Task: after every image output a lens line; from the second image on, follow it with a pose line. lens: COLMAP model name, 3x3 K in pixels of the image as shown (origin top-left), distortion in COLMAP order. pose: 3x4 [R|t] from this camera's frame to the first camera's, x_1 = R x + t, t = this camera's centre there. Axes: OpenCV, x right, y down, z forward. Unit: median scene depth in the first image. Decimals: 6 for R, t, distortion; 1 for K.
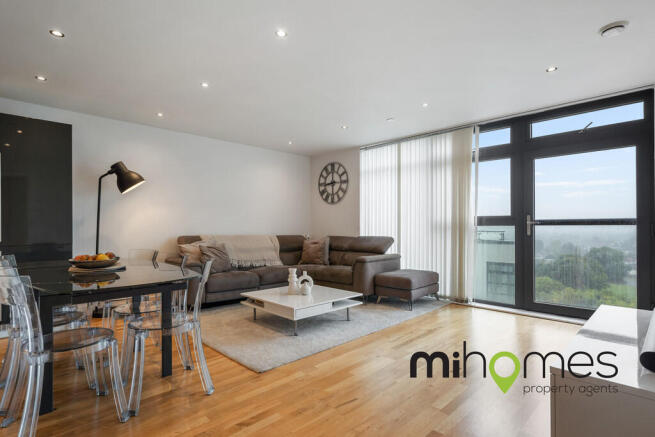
lens RADIAL K [[335.0, 0, 327.0], [0, 335.0, 220.8], [0, 0, 1]] dist [0.001078, -0.000028]
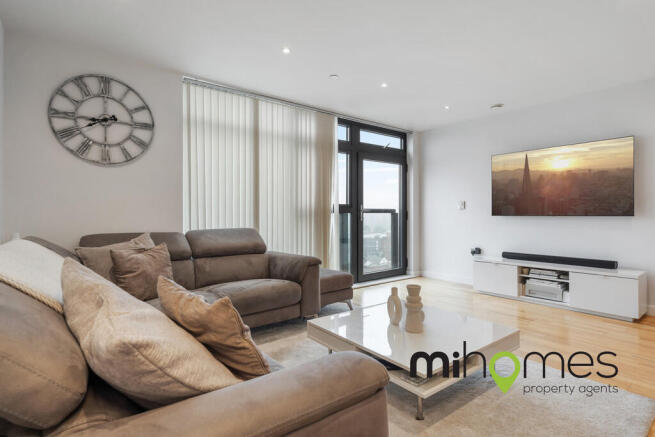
lens RADIAL K [[326.6, 0, 327.5], [0, 326.6, 218.5], [0, 0, 1]] dist [-0.000818, -0.000274]
pose [[0.123988, -0.012537, 0.992204, -0.450601], [-0.015658, 0.999771, 0.014589, 0.013638], [-0.992160, -0.017345, 0.123764, 0.726204]]
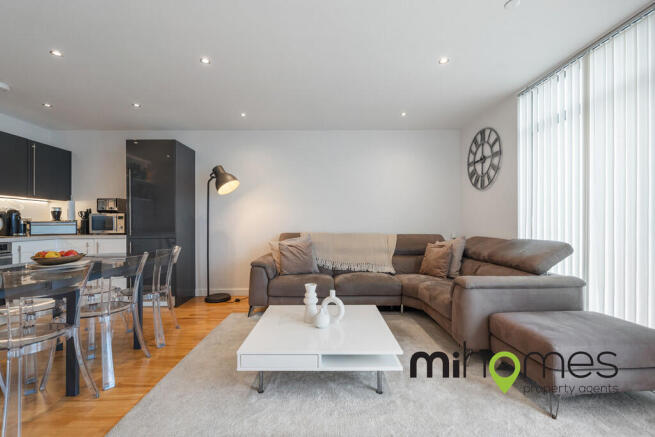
lens RADIAL K [[293.3, 0, 327.5], [0, 293.3, 218.5], [0, 0, 1]] dist [0.012627, 0.000064]
pose [[0.720868, -0.013030, -0.692950, 0.232546], [0.016403, 0.999864, -0.001737, 0.005183], [0.692879, -0.010114, 0.720983, 0.394146]]
